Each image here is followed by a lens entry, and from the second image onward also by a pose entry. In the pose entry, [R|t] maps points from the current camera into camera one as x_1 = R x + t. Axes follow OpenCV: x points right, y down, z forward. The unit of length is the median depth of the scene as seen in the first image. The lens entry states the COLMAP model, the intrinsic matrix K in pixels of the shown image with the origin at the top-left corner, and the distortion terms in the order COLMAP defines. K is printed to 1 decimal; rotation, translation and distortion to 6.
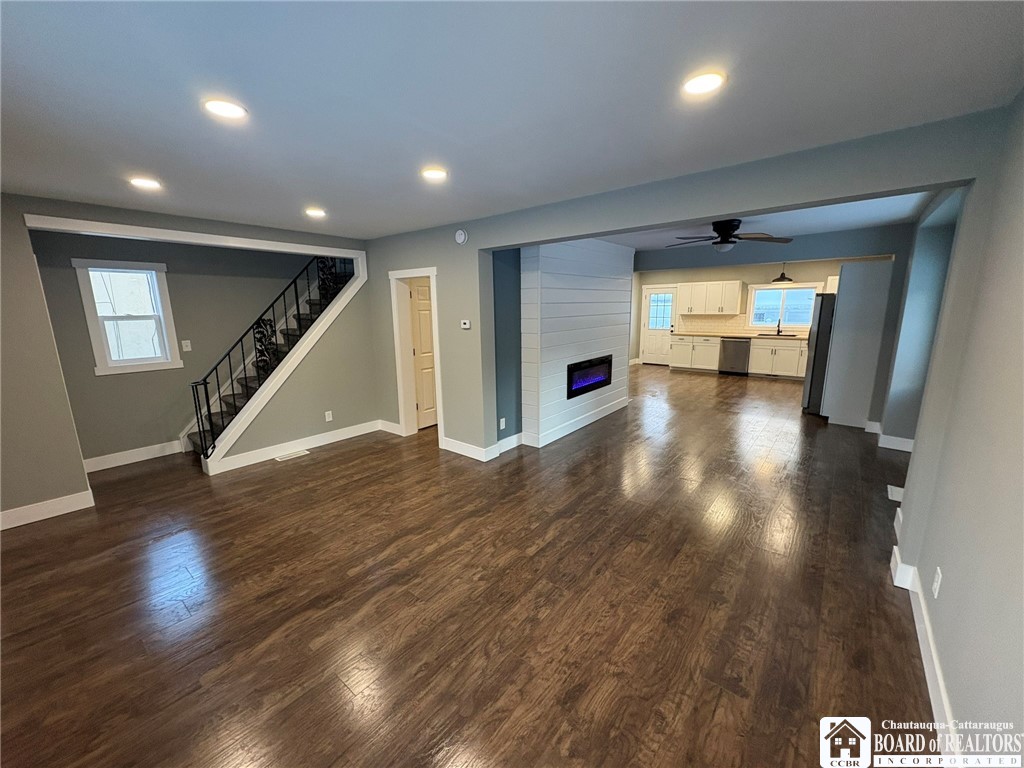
lens RADIAL K [[407.9, 0, 510.0], [0, 407.9, 385.2], [0, 0, 1]] dist [0.000264, -0.000065]
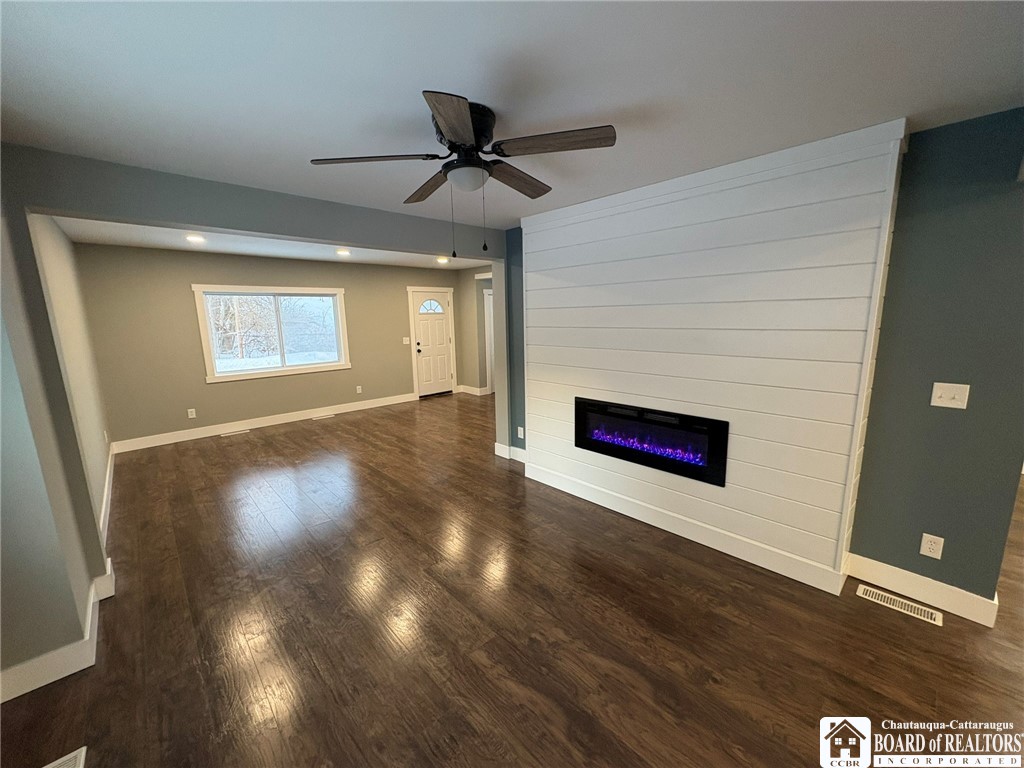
lens RADIAL K [[407.9, 0, 510.5], [0, 407.9, 385.3], [0, 0, 1]] dist [0.000264, -0.000065]
pose [[-0.140064, 0.189267, -0.971885, 1.166878], [-0.169615, 0.962465, 0.211877, -0.276572], [0.975506, 0.194522, -0.102704, 1.358251]]
